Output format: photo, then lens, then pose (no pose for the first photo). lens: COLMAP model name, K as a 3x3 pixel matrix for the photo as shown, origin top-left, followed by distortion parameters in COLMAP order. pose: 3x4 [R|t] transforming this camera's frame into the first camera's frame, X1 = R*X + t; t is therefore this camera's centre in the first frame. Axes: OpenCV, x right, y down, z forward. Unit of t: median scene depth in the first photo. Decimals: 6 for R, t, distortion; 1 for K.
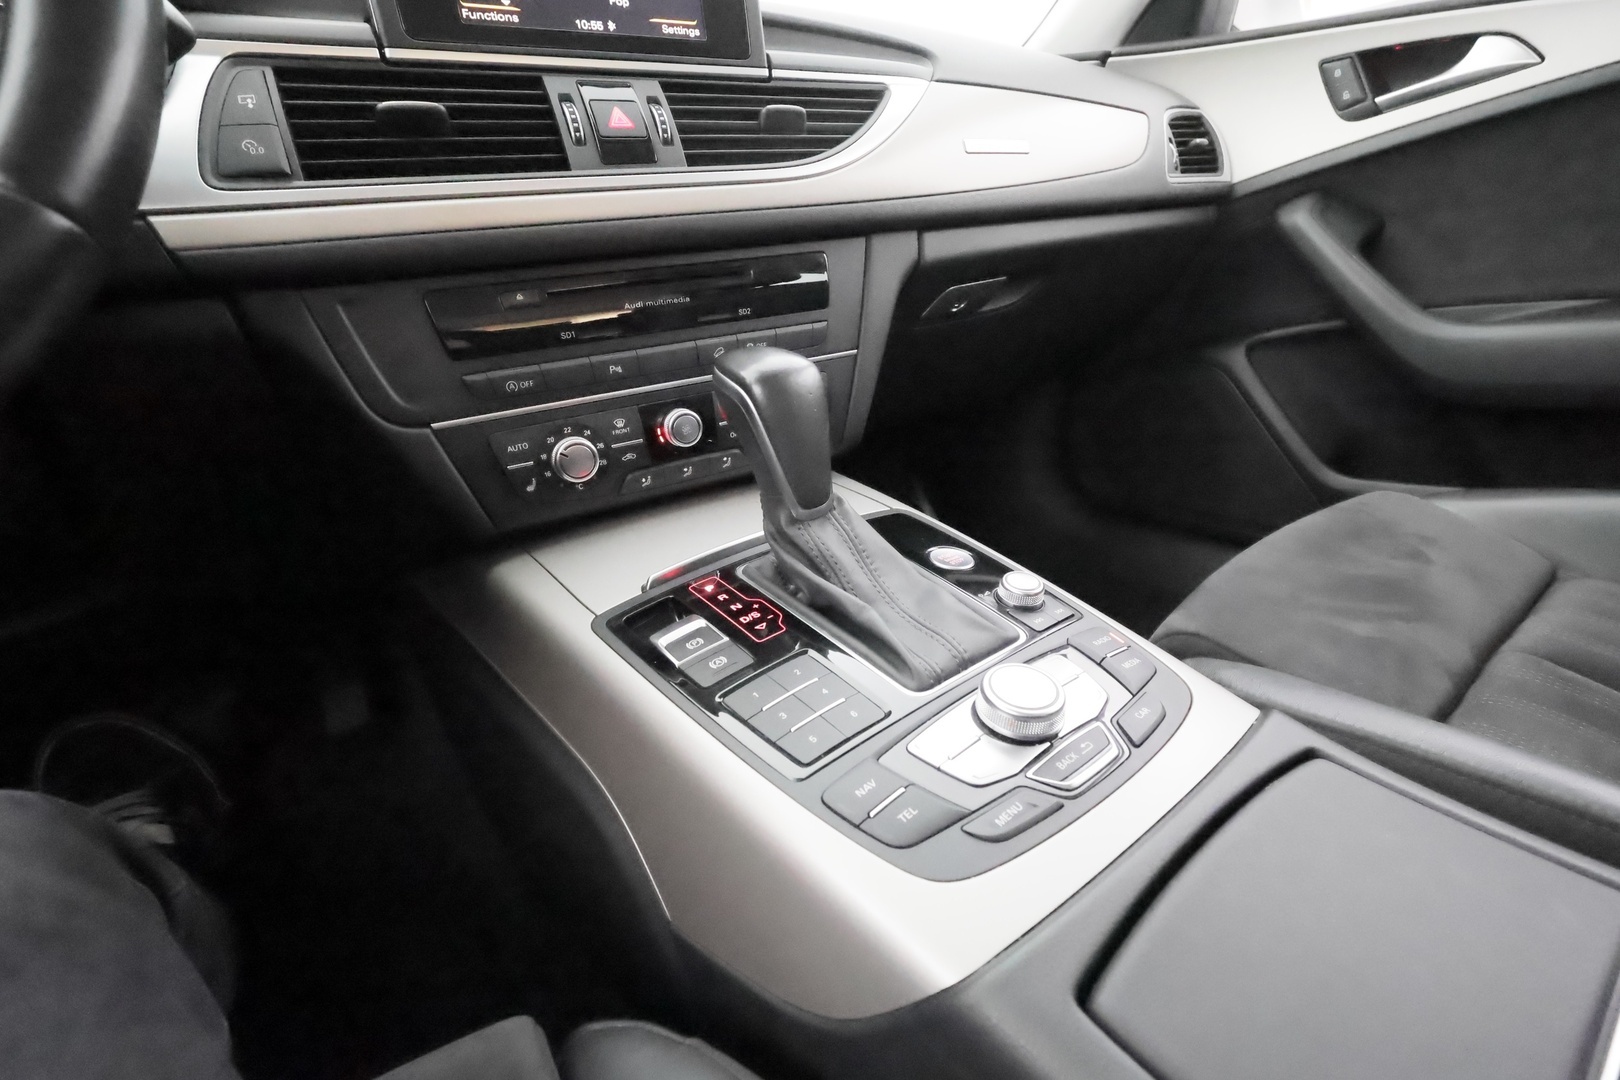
lens RADIAL K [[750.3, 0, 810.0], [0, 750.3, 540.0], [0, 0, 1]] dist [-0.011834, 0.000357]
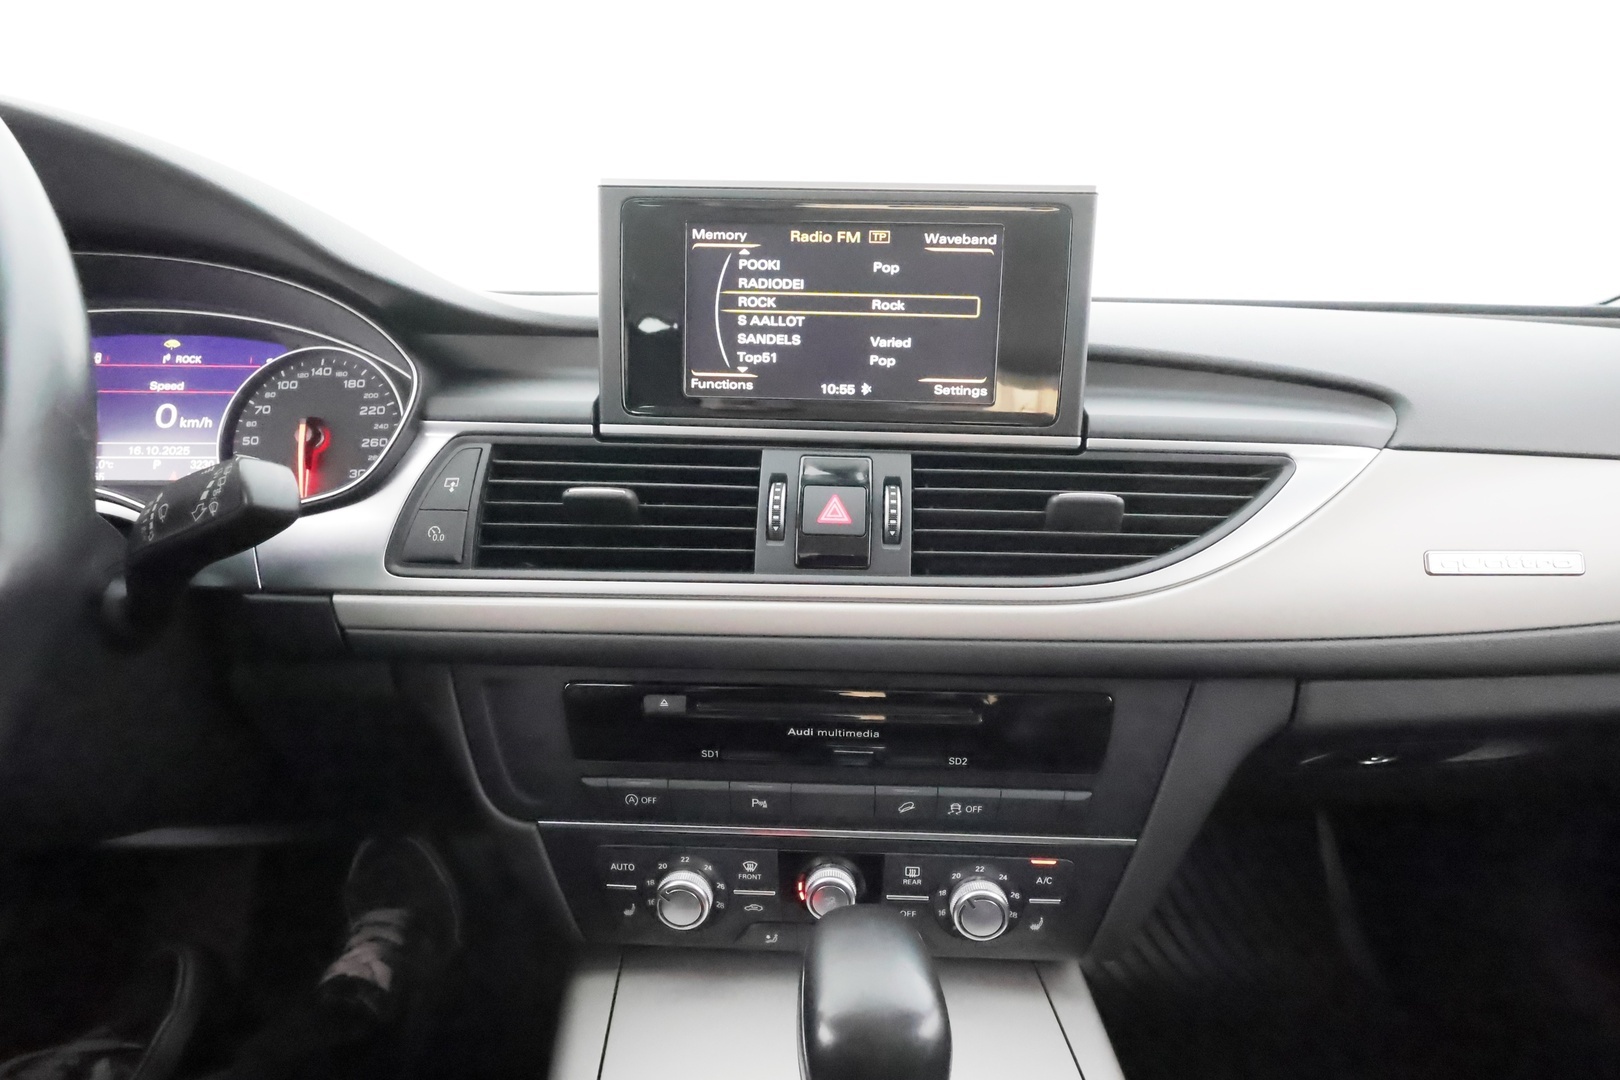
lens RADIAL K [[750.3, 0, 810.0], [0, 750.3, 540.0], [0, 0, 1]] dist [-0.011834, 0.000357]
pose [[0.823646, 0.211853, -0.526047, 0.142561], [-0.276907, 0.959744, -0.047045, -0.488837], [0.494904, 0.184415, 0.849153, 0.325436]]
